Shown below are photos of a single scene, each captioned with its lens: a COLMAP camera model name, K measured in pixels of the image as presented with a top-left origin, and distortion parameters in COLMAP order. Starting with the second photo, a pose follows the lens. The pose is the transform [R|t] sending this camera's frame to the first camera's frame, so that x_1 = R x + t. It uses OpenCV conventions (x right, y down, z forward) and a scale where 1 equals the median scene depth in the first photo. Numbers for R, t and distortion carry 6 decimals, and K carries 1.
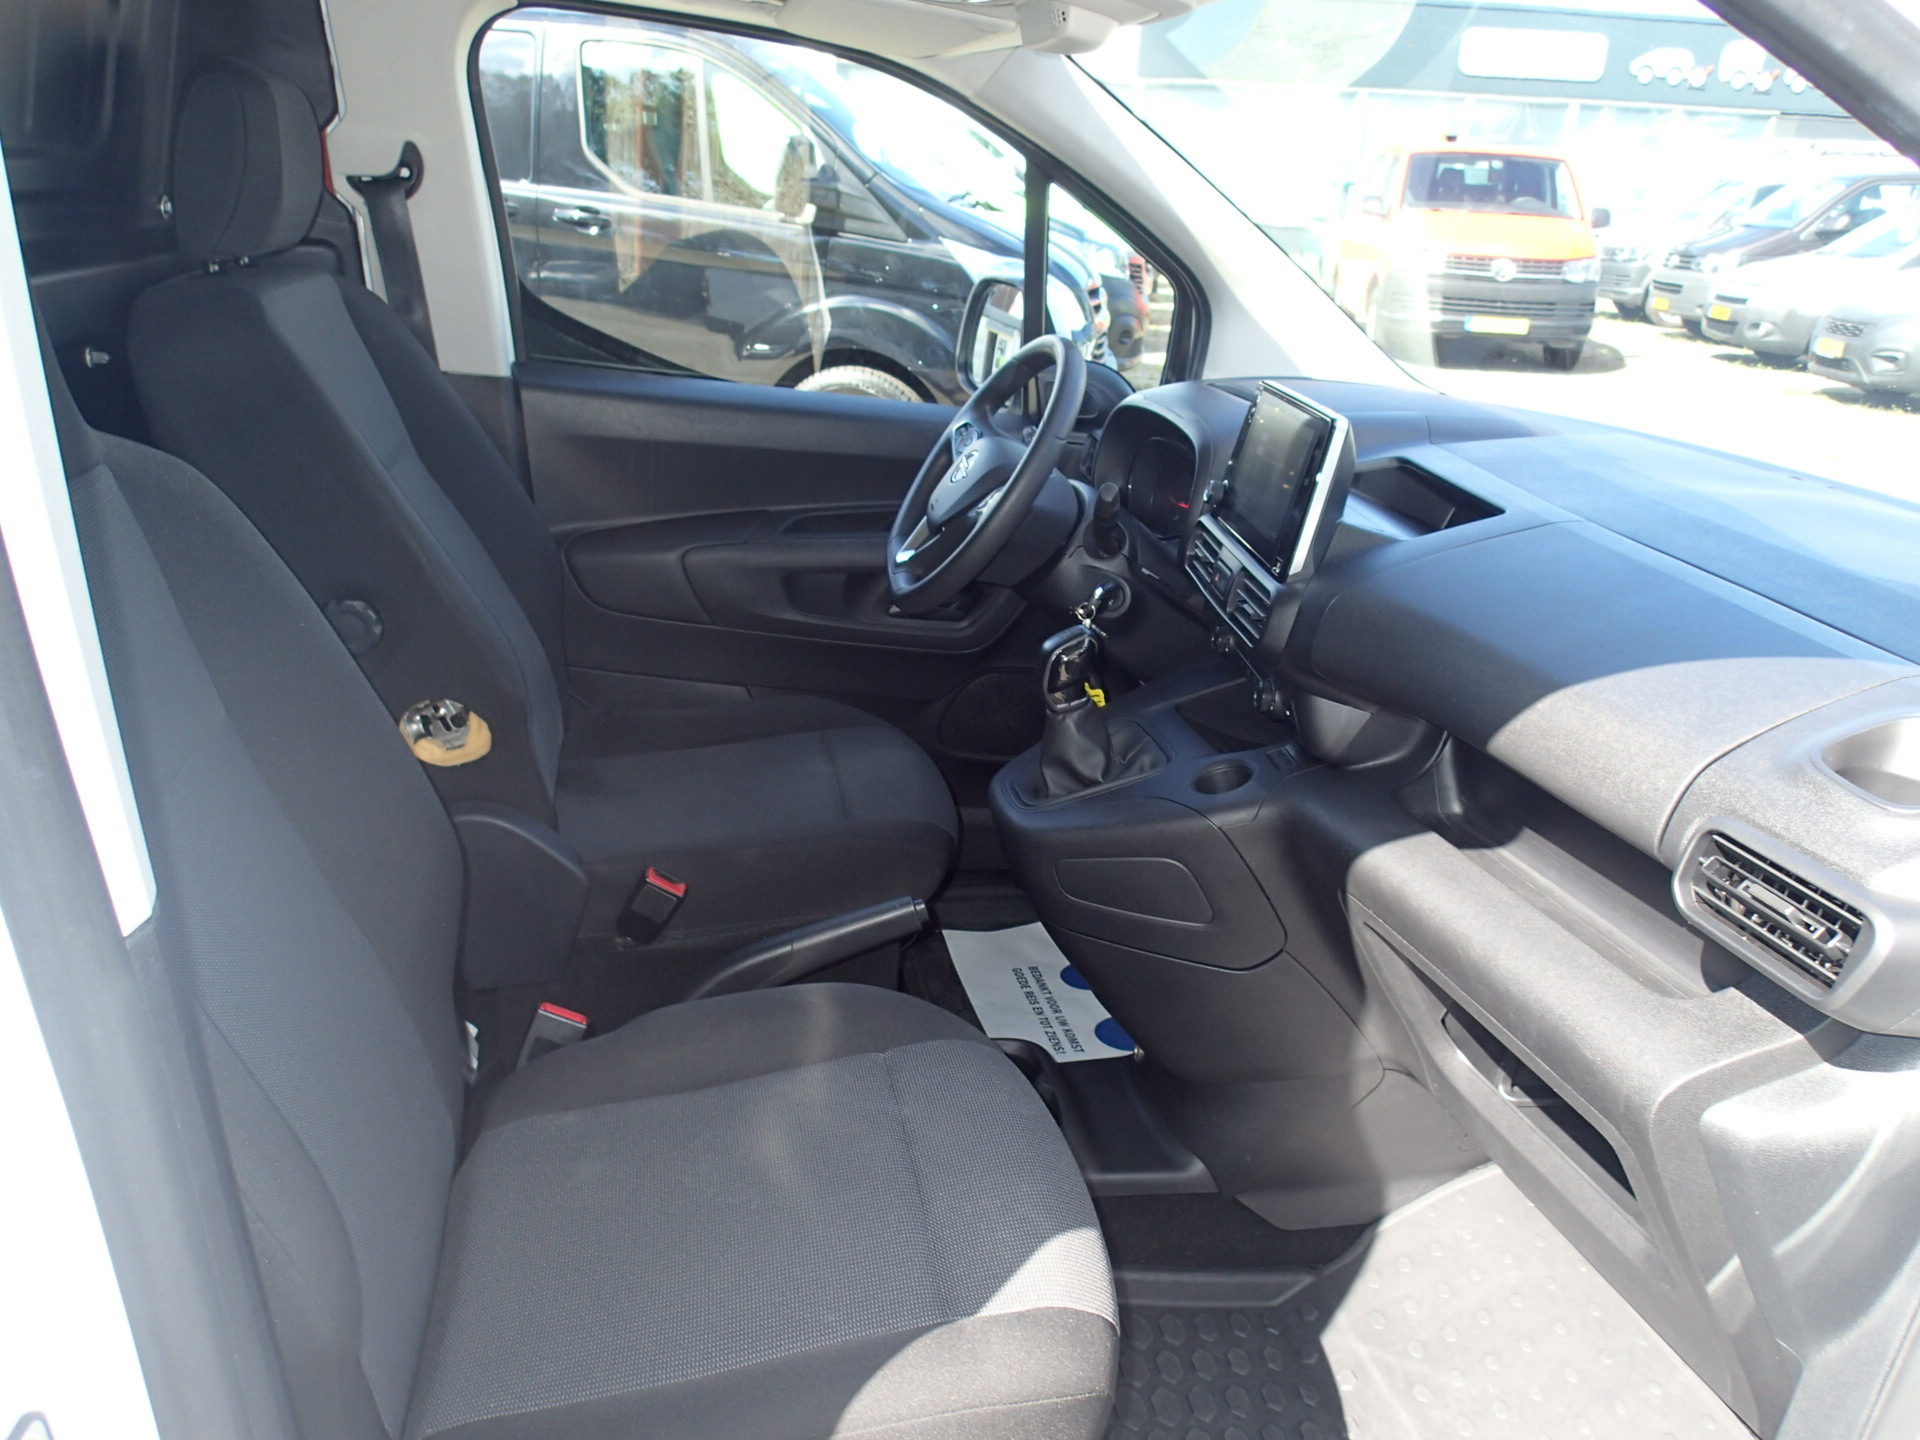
lens RADIAL K [[1446.7, 0, 964.8], [0, 1446.7, 717.0], [0, 0, 1]] dist [0.002870, -0.002953]
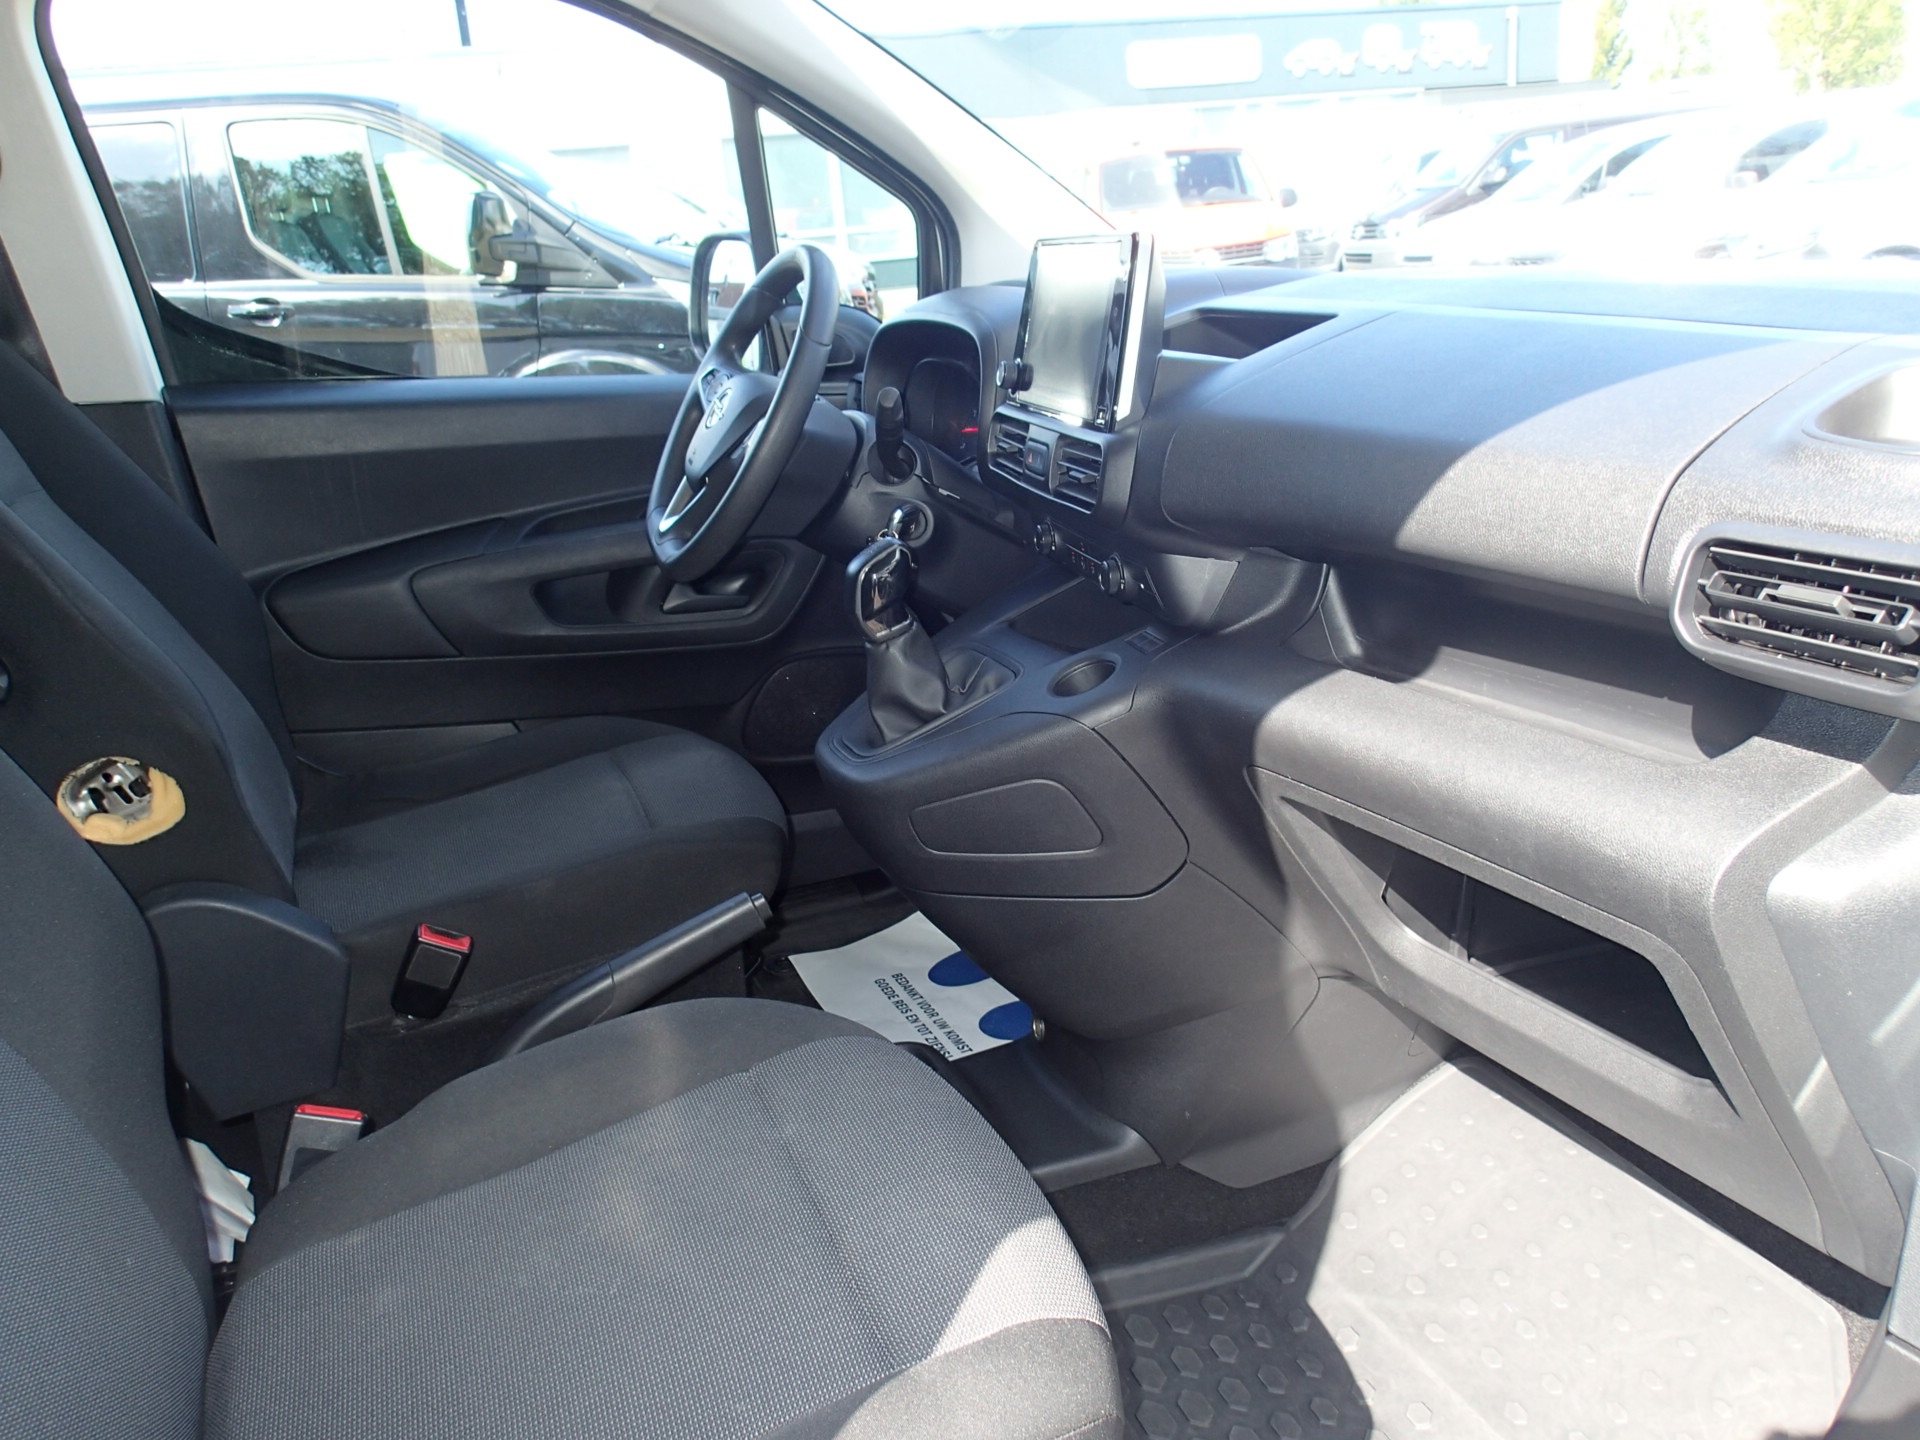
lens RADIAL K [[1432.2, 0, 970.4], [0, 1432.2, 725.7], [0, 0, 1]] dist [-0.000954, 0.003509]
pose [[0.973082, -0.177994, 0.146386, -0.014766], [0.183600, 0.982667, -0.025607, 0.073203], [-0.139291, 0.051795, 0.988896, 0.155724]]
